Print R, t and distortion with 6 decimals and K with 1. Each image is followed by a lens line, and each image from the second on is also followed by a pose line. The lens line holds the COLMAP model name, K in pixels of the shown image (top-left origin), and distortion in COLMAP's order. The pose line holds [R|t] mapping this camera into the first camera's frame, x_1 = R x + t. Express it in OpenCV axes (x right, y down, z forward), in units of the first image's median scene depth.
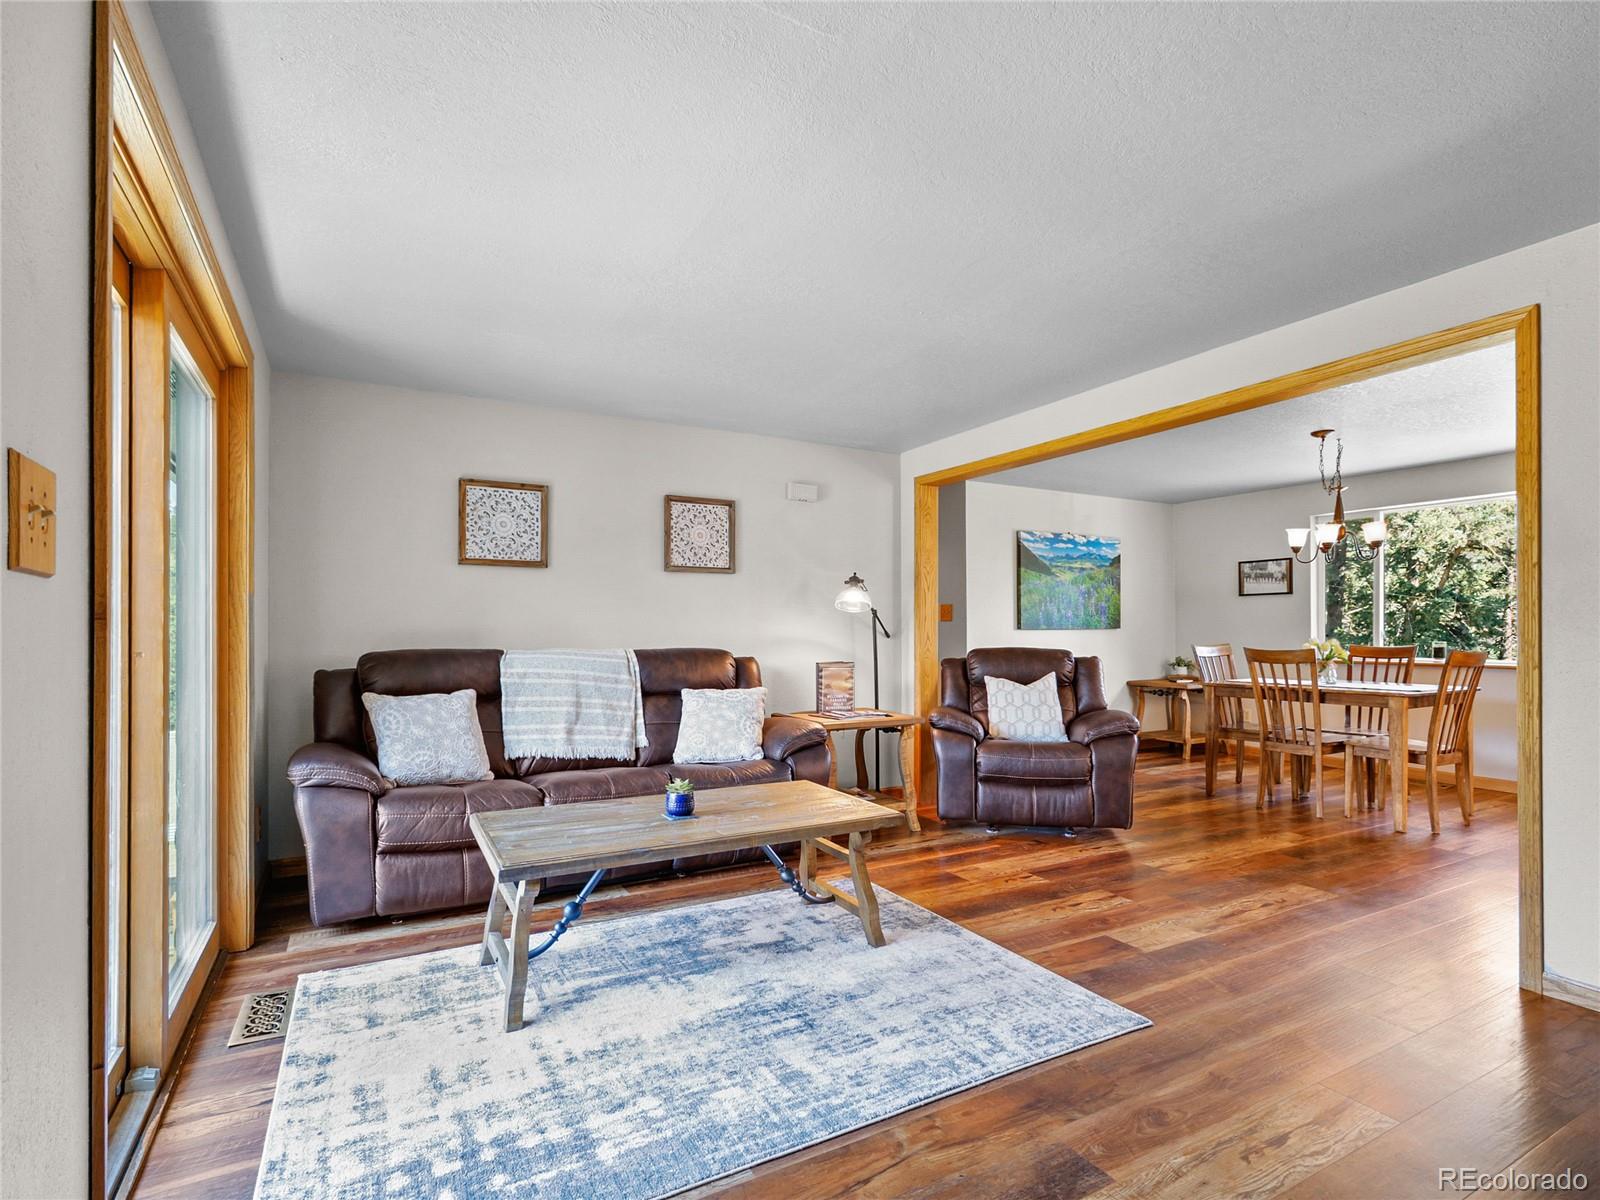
lens RADIAL K [[795.0, 0, 809.2], [0, 795.0, 615.4], [0, 0, 1]] dist [0.002453, 0.000869]
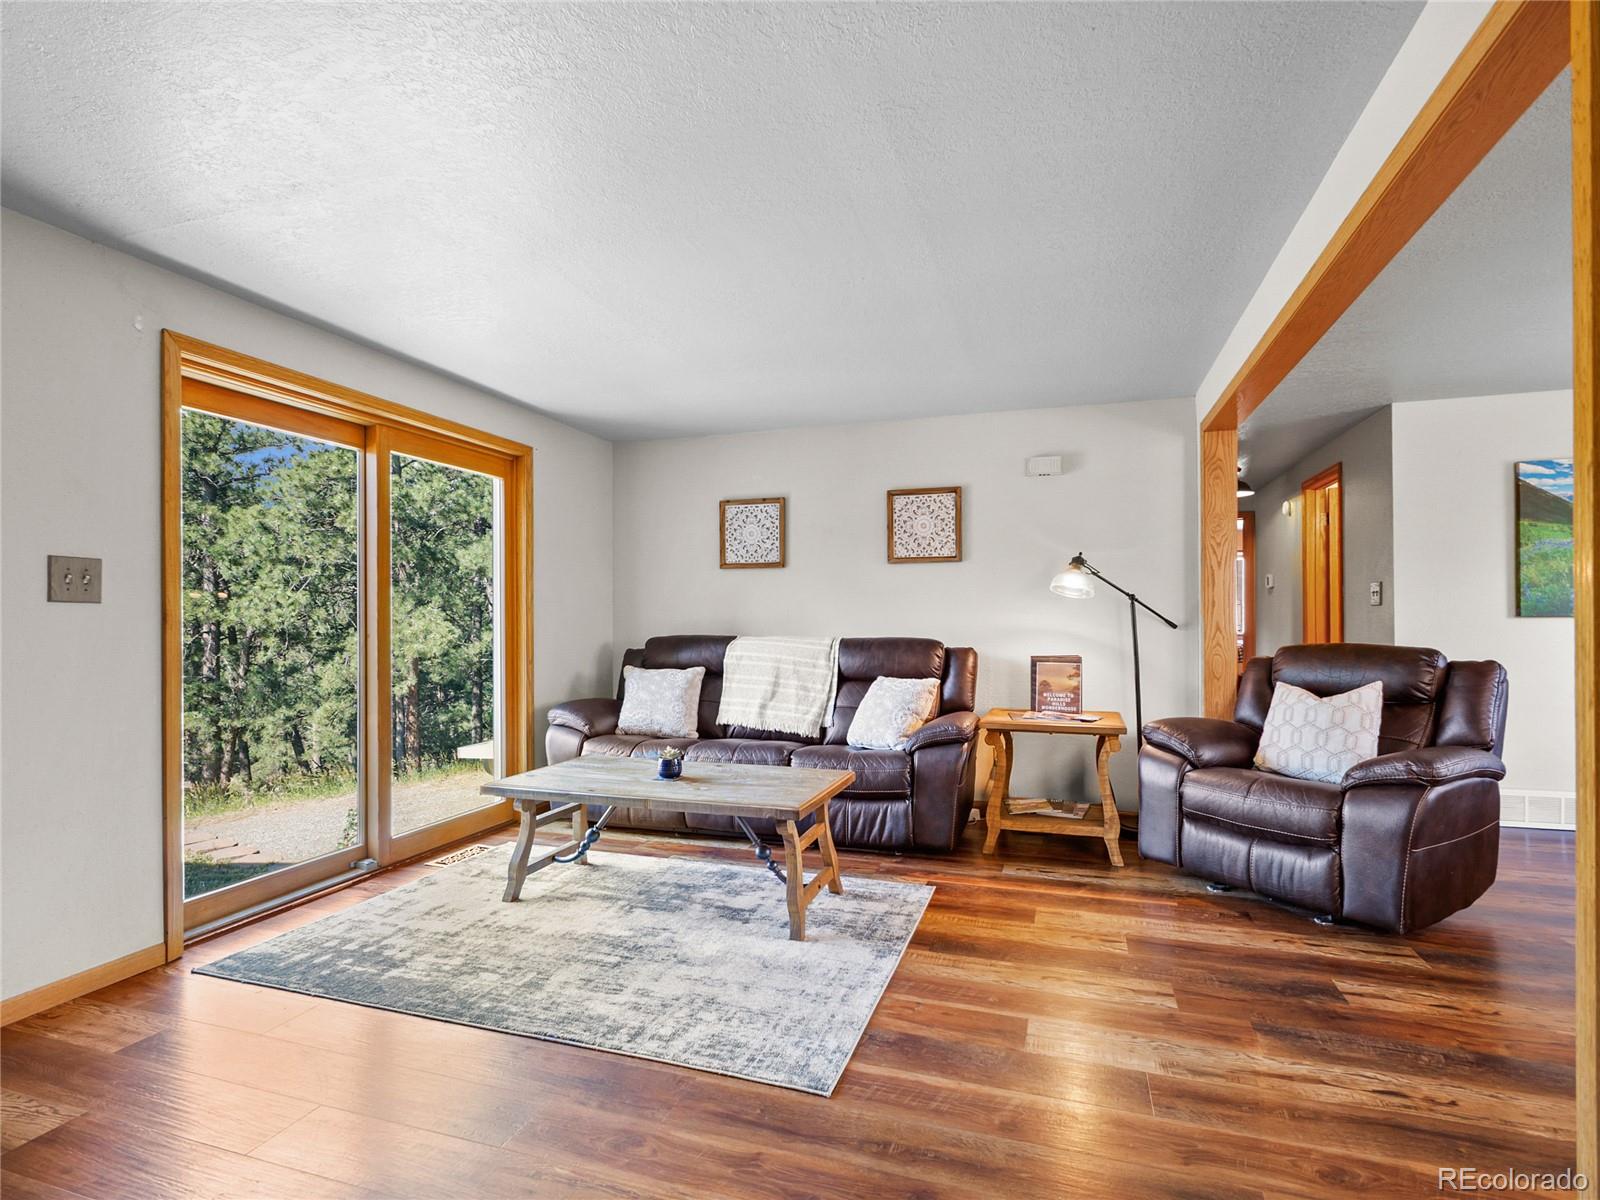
lens RADIAL K [[795.0, 0, 809.6], [0, 795.0, 608.8], [0, 0, 1]] dist [0.002453, 0.000869]
pose [[0.675360, -0.014021, -0.737355, 0.608103], [0.016727, 0.999853, -0.003692, 0.006872], [0.737299, -0.009840, 0.675495, 0.255981]]
